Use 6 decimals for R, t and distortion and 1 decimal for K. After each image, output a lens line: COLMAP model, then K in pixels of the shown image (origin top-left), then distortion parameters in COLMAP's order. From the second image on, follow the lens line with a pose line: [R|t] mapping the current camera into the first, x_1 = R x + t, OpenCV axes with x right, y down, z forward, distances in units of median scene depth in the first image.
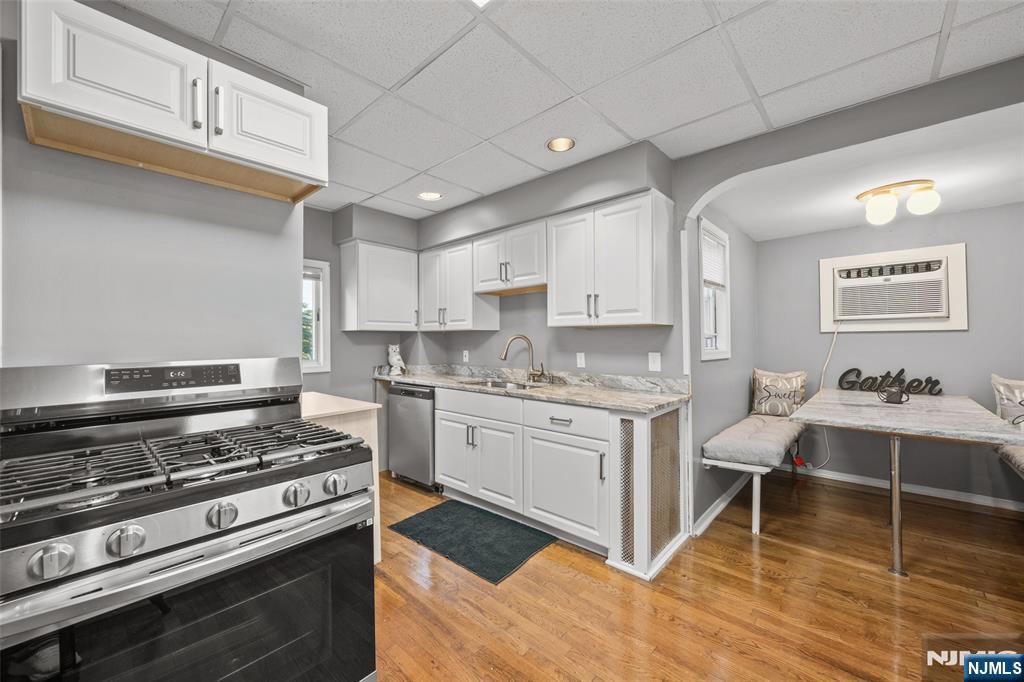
lens RADIAL K [[402.7, 0, 507.6], [0, 402.7, 339.6], [0, 0, 1]] dist [-0.002305, -0.000351]
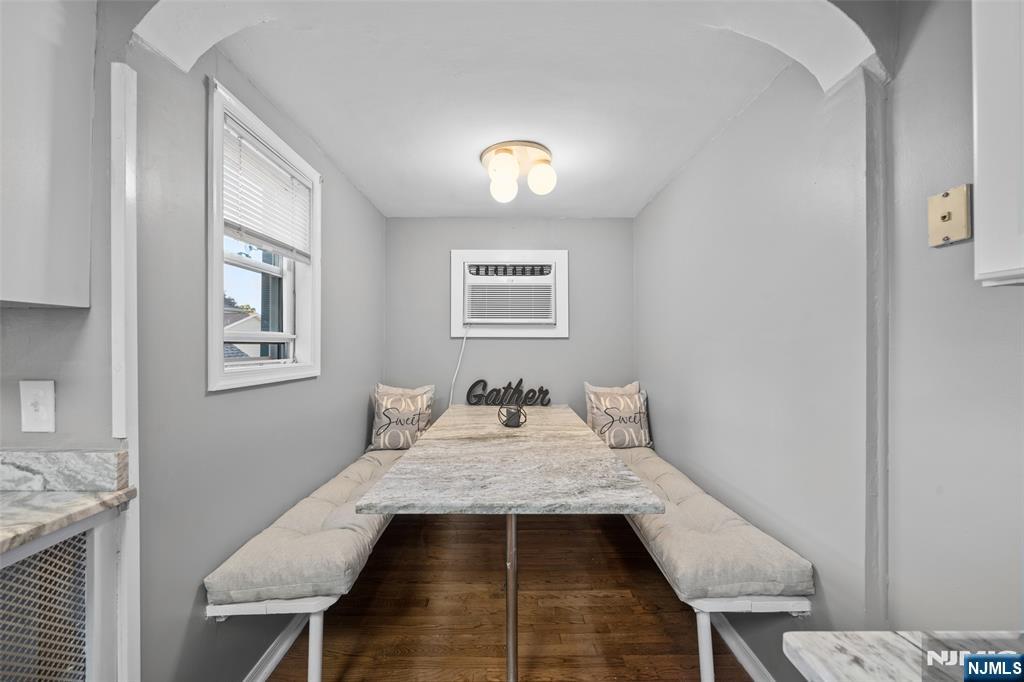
lens RADIAL K [[383.5, 0, 512.6], [0, 383.5, 349.6], [0, 0, 1]] dist [-0.001141, -0.000109]
pose [[0.728383, -0.000170, 0.685170, 0.398407], [-0.011685, 0.999851, 0.012671, -0.005133], [-0.685071, -0.017235, 0.728273, 0.406214]]
